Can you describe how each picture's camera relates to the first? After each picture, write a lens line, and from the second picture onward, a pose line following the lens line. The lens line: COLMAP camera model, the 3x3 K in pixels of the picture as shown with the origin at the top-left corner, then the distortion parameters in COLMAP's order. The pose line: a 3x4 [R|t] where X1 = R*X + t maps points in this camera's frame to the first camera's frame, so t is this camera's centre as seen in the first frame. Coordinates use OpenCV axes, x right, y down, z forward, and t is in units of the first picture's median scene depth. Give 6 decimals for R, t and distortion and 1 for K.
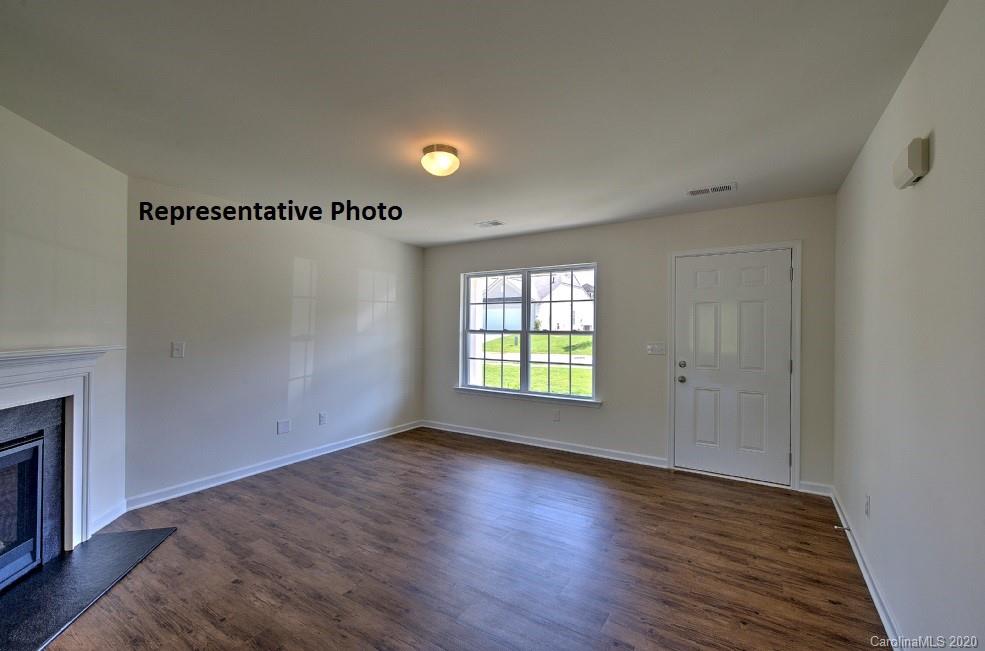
lens RADIAL K [[418.0, 0, 493.2], [0, 418.0, 328.7], [0, 0, 1]] dist [0.003337, -0.000513]
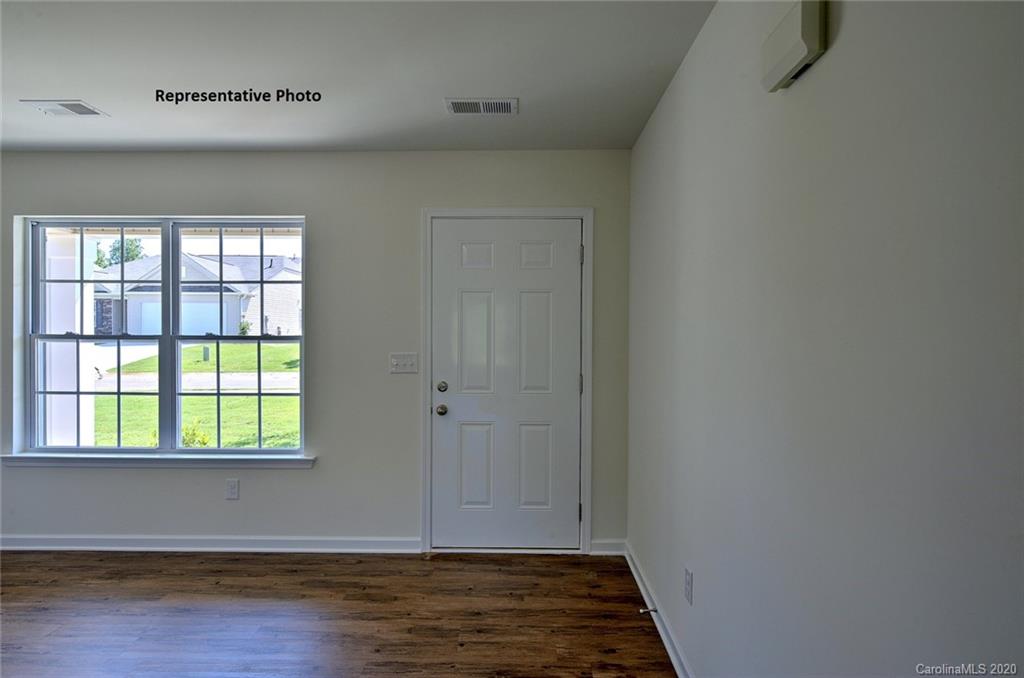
lens RADIAL K [[562.4, 0, 512.0], [0, 562.4, 339.0], [0, 0, 1]] dist [0.002638, 0.000507]
pose [[0.856962, -0.005468, 0.515350, 0.100812], [0.001489, 0.999966, 0.008134, 0.005142], [-0.515377, -0.006204, 0.856941, 0.209449]]
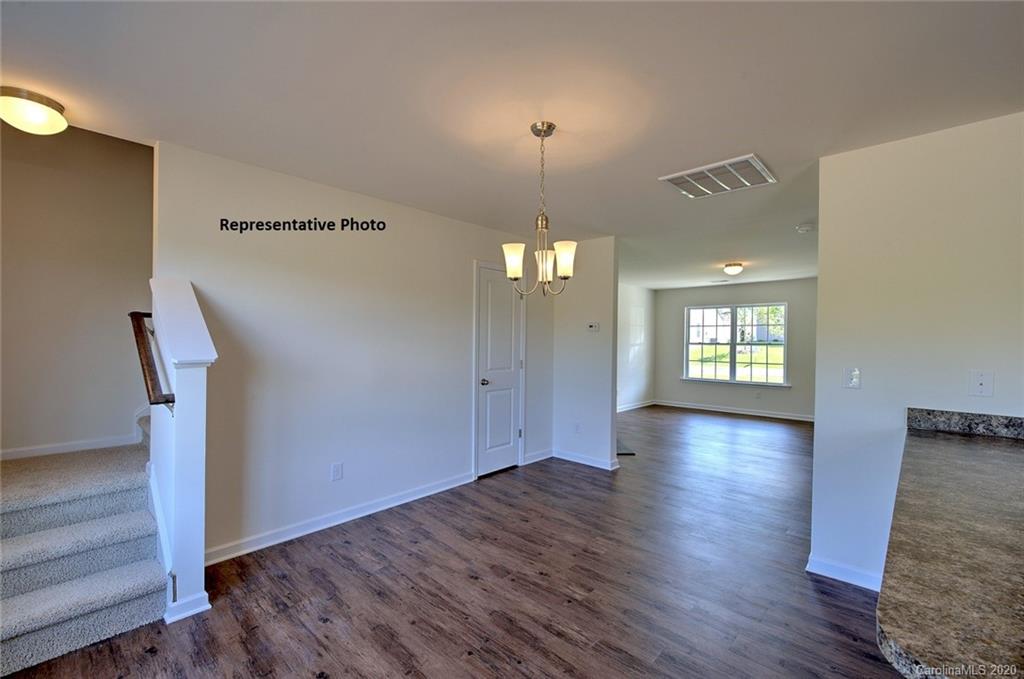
lens RADIAL K [[434.6, 0, 512.7], [0, 434.6, 342.9], [0, 0, 1]] dist [0.003337, -0.000513]
pose [[0.981836, 0.003922, -0.189693, -0.544258], [-0.003074, 0.999984, 0.004765, -0.002018], [0.189708, -0.004096, 0.981832, -0.997281]]
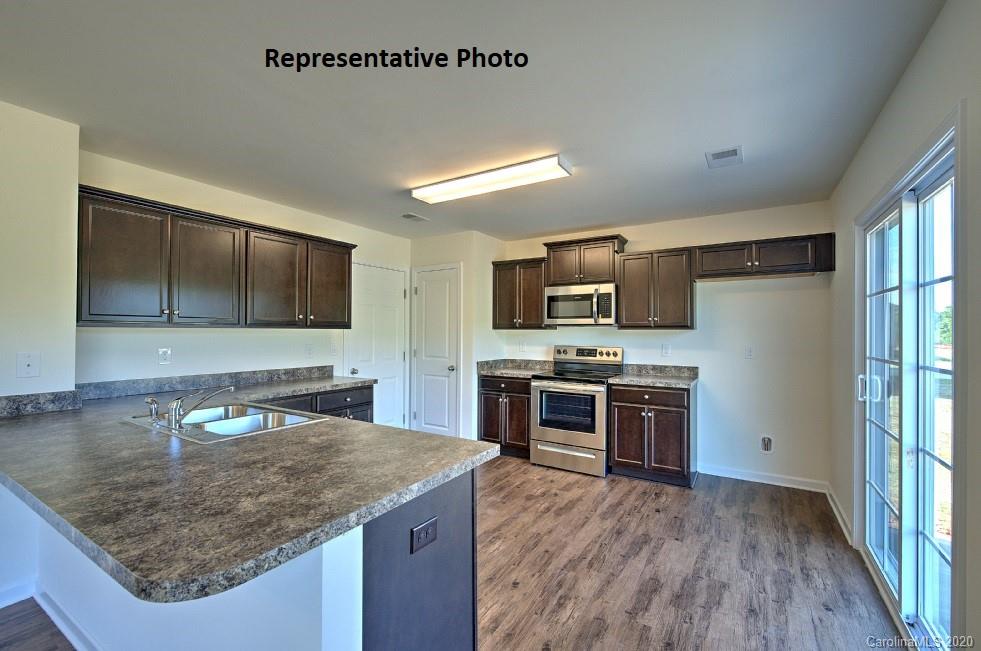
lens RADIAL K [[416.3, 0, 491.2], [0, 416.3, 328.7], [0, 0, 1]] dist [0.003337, -0.000513]
pose [[-0.008596, 0.002156, 0.999961, -0.612697], [0.000685, 0.999997, -0.002150, 0.004491], [-0.999963, 0.000666, -0.008598, -0.944370]]
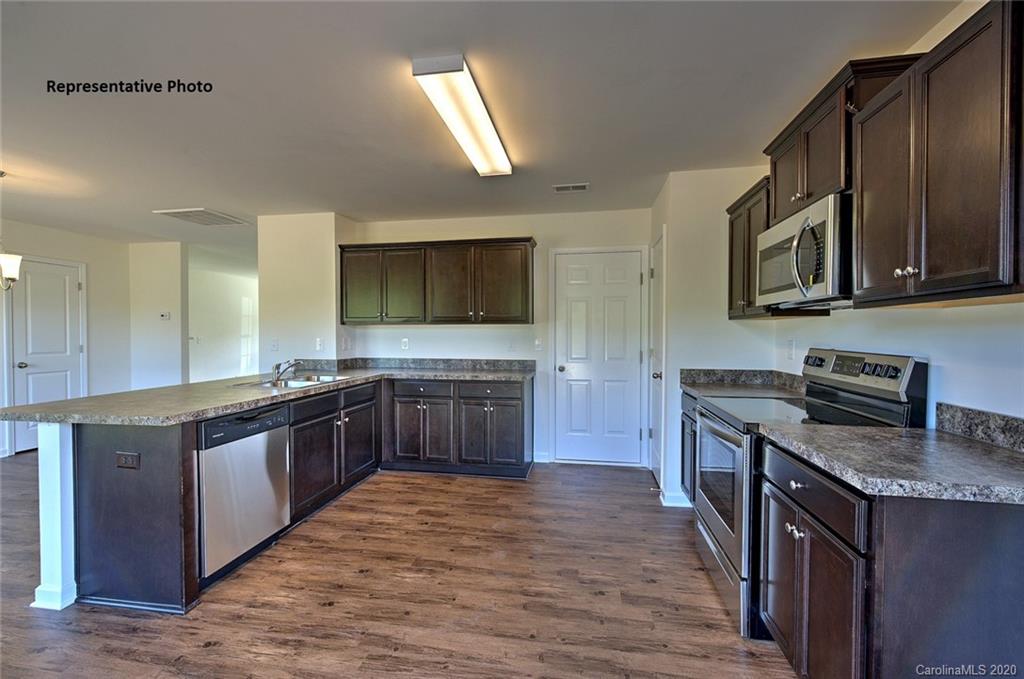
lens RADIAL K [[434.6, 0, 512.7], [0, 434.6, 342.9], [0, 0, 1]] dist [0.003337, -0.000513]
pose [[0.924608, -0.015427, 0.380607, -0.060060], [0.008205, 0.999754, 0.020591, 0.025897], [-0.380831, -0.015916, 0.924508, -1.521714]]
